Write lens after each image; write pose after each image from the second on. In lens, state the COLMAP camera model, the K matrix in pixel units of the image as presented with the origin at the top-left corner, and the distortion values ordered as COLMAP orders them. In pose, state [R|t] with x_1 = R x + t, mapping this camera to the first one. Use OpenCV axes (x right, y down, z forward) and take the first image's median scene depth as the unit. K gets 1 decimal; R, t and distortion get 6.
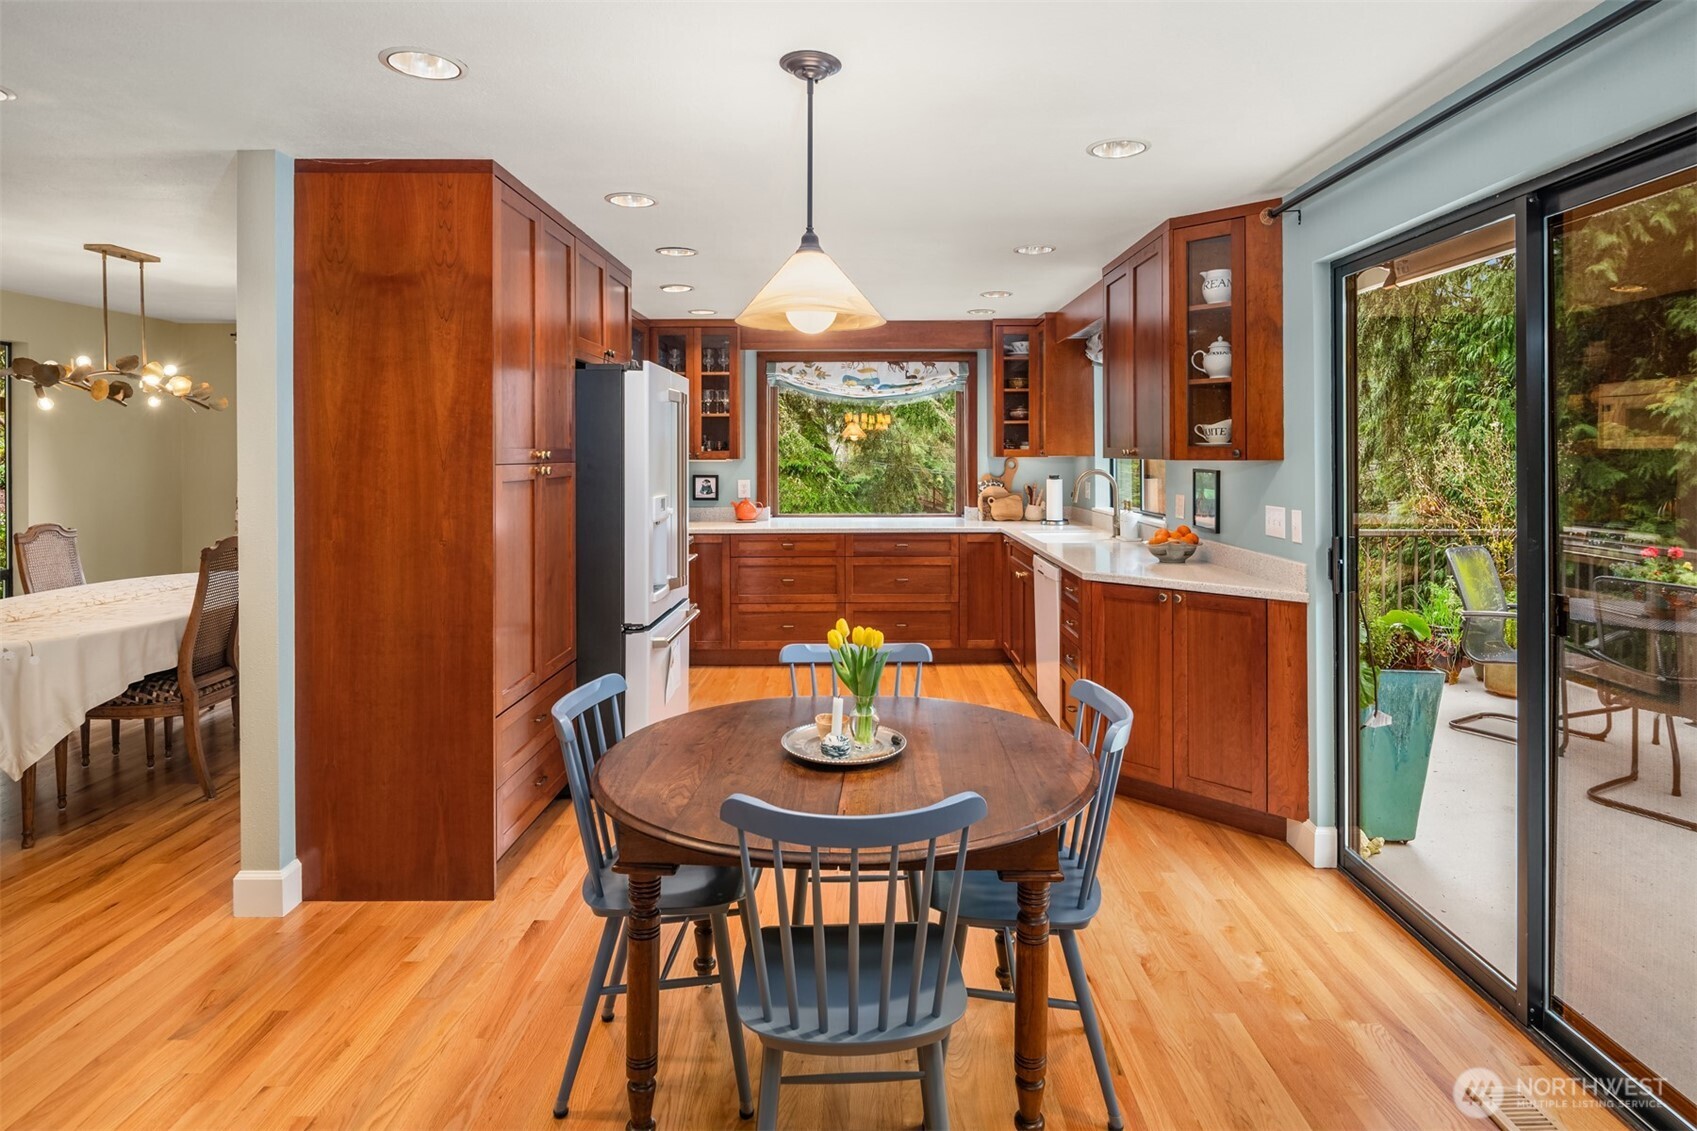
lens RADIAL K [[969.6, 0, 880.2], [0, 969.6, 457.6], [0, 0, 1]] dist [0.004814, -0.009600]
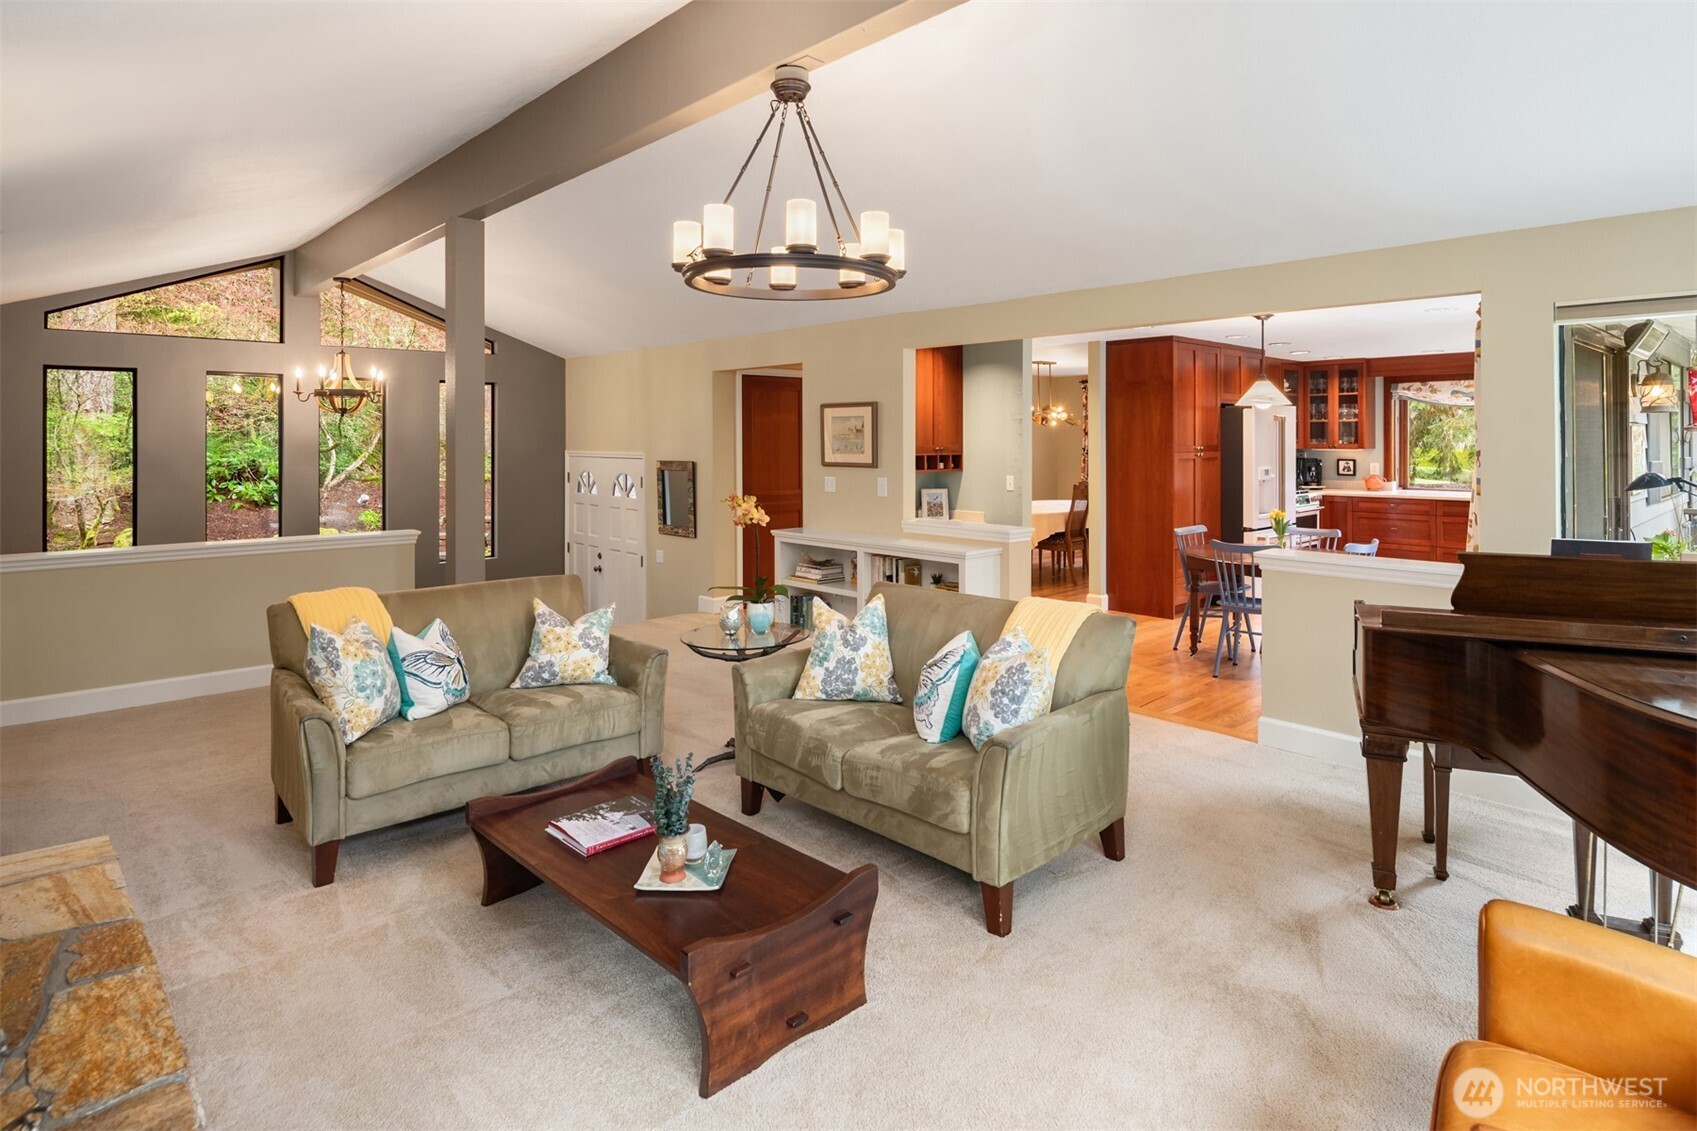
lens RADIAL K [[905.2, 0, 856.1], [0, 905.2, 431.4], [0, 0, 1]] dist [-0.004424, -0.000713]
pose [[0.681410, -0.005880, -0.731878, 0.366019], [-0.002043, 0.999949, -0.009936, -0.010965], [0.731899, 0.008266, 0.681363, -0.585717]]
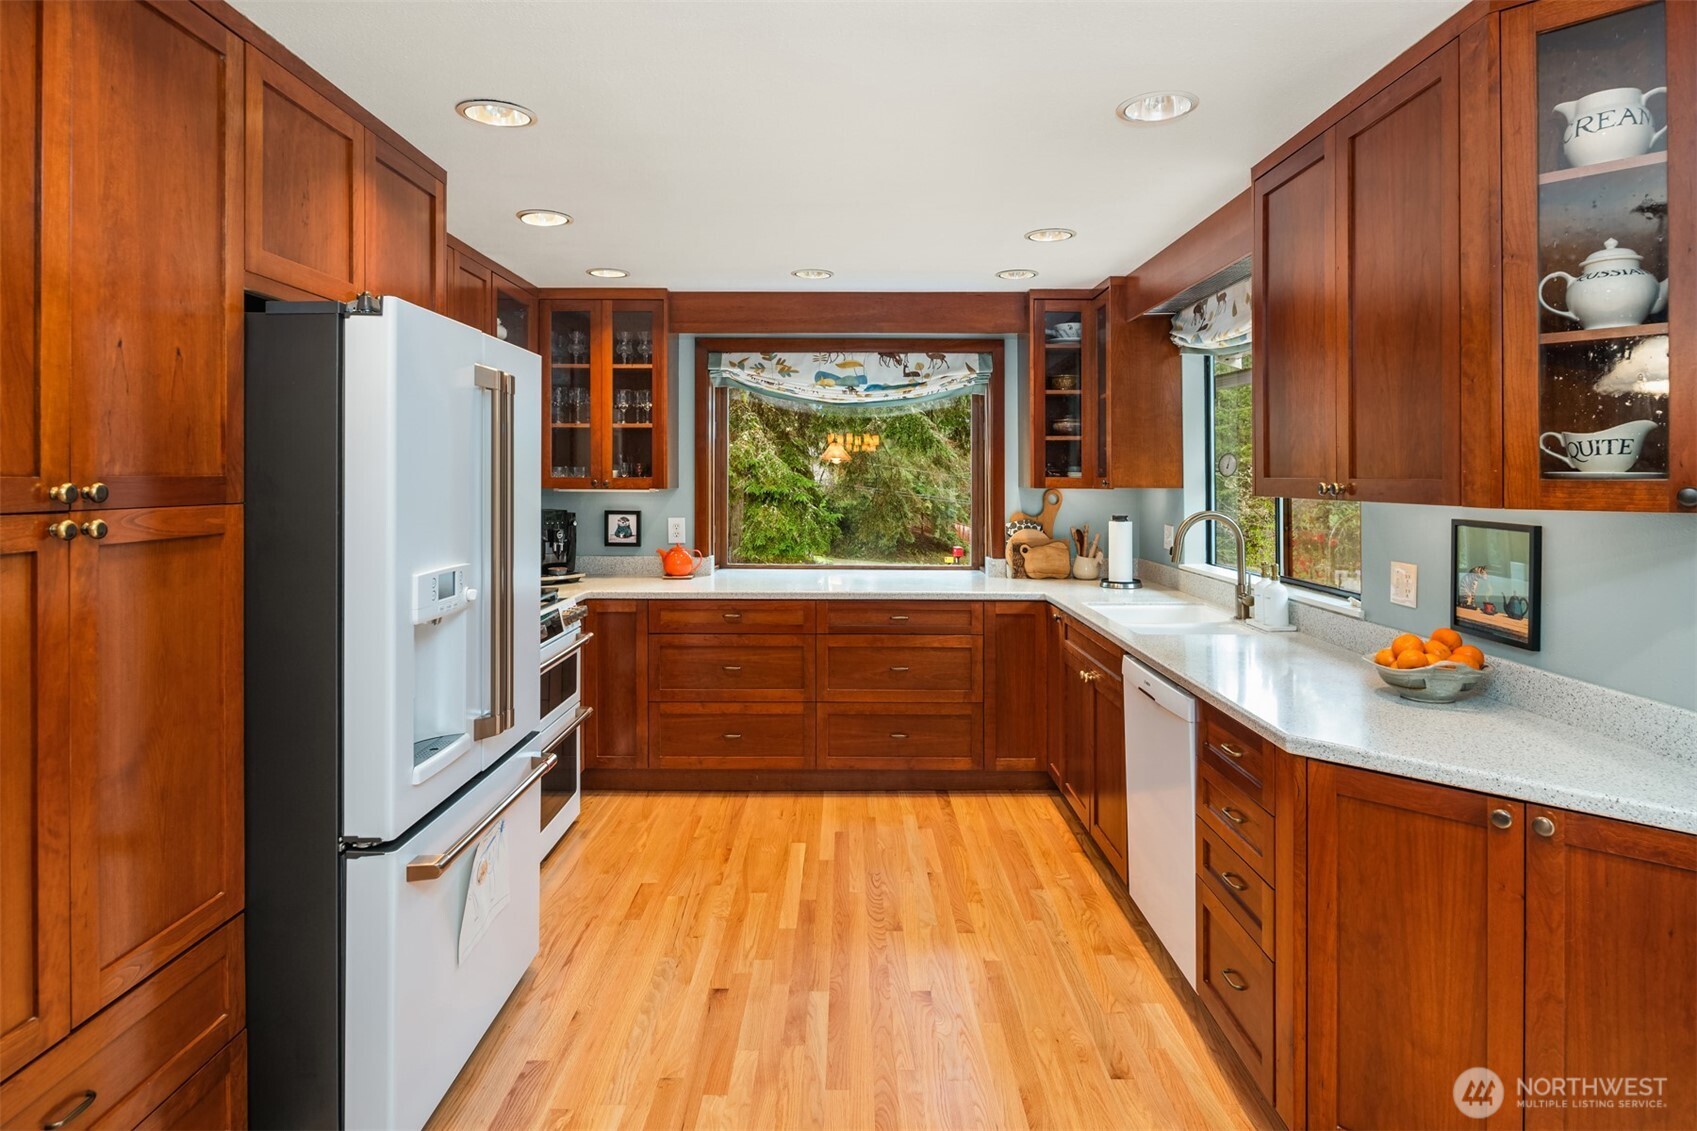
lens RADIAL K [[987.9, 0, 847.8], [0, 987.9, 477.7], [0, 0, 1]] dist [0.001108, -0.003822]
pose [[0.999799, 0.005132, -0.019399, -0.000491], [-0.005206, 0.999979, -0.003741, -0.004800], [0.019380, 0.003841, 0.999805, 0.302055]]
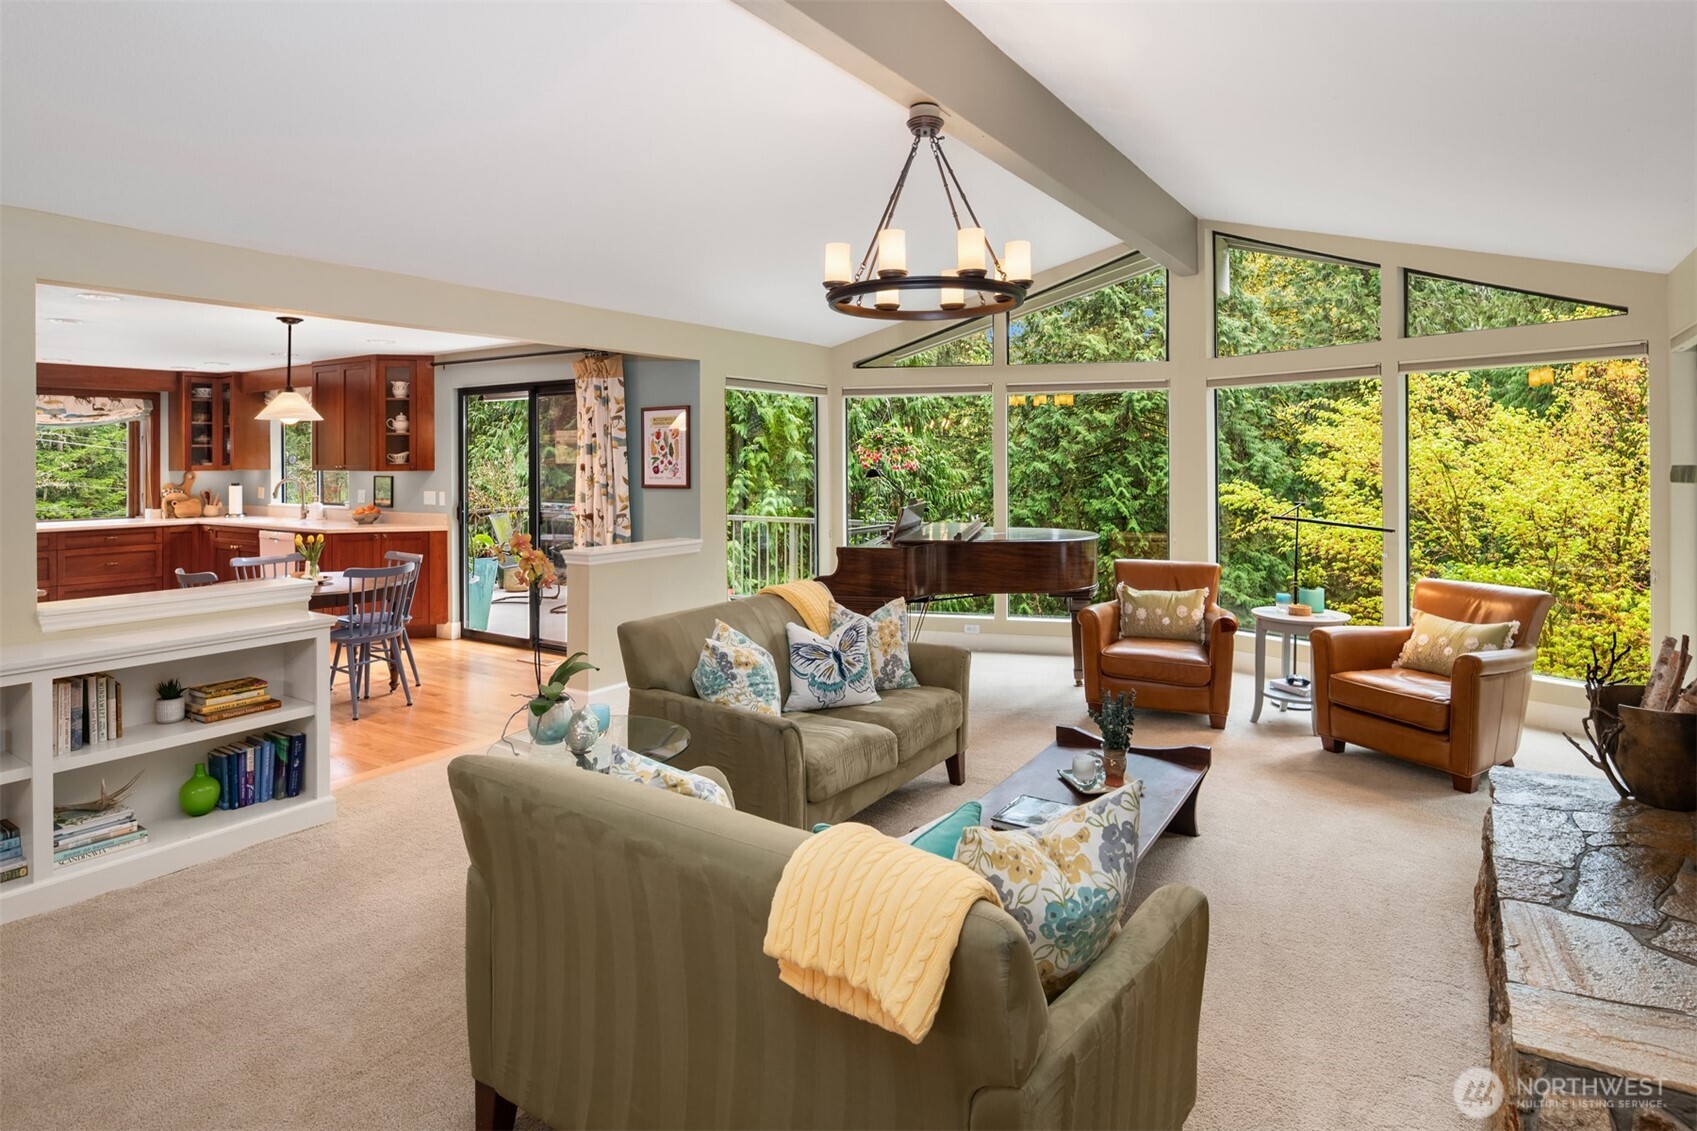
lens RADIAL K [[905.2, 0, 856.1], [0, 905.2, 431.4], [0, 0, 1]] dist [-0.004424, -0.000713]
pose [[0.577601, 0.021567, 0.816034, -0.395015], [0.010060, 0.999387, -0.033533, -0.004312], [-0.816257, 0.027578, 0.577030, -0.546913]]
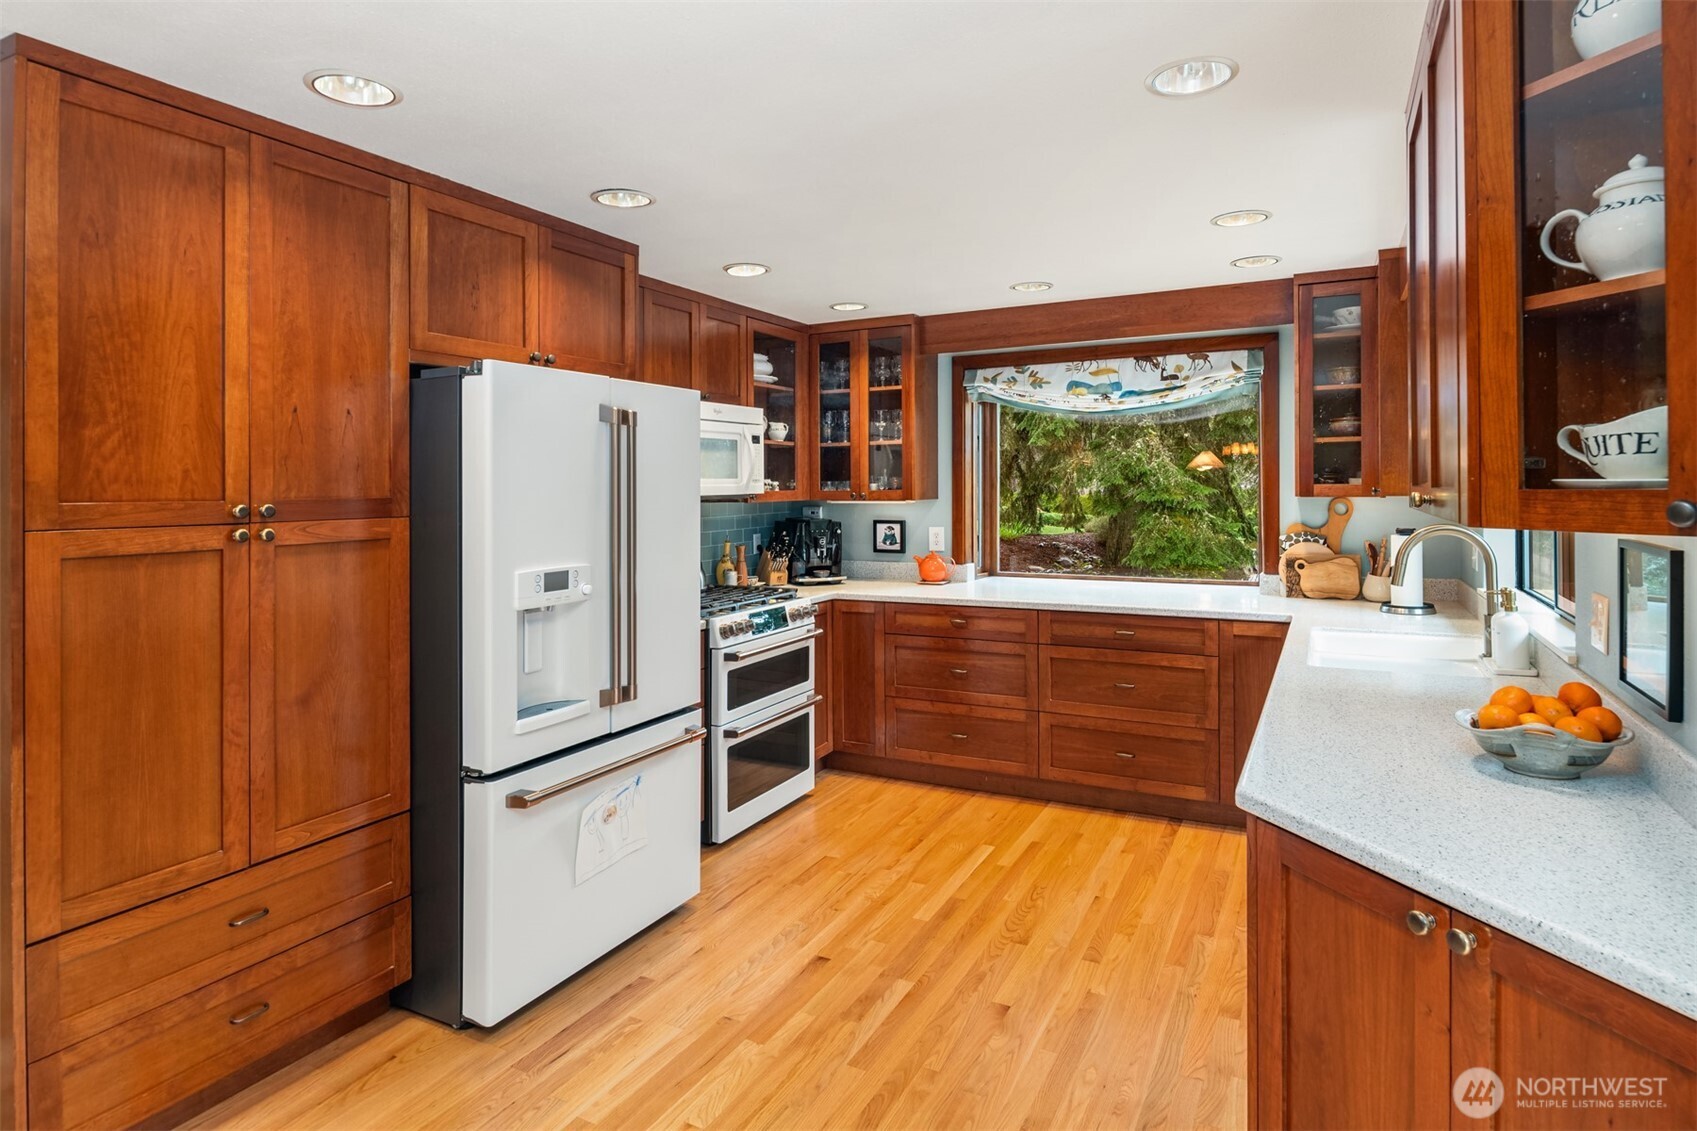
lens RADIAL K [[948.3, 0, 812.2], [0, 948.3, 486.2], [0, 0, 1]] dist [0.001560, -0.000313]
pose [[0.872077, -0.008115, -0.489302, 0.150461], [0.006980, 0.999967, -0.004144, -0.007209], [0.489320, 0.000199, 0.872104, 0.332078]]
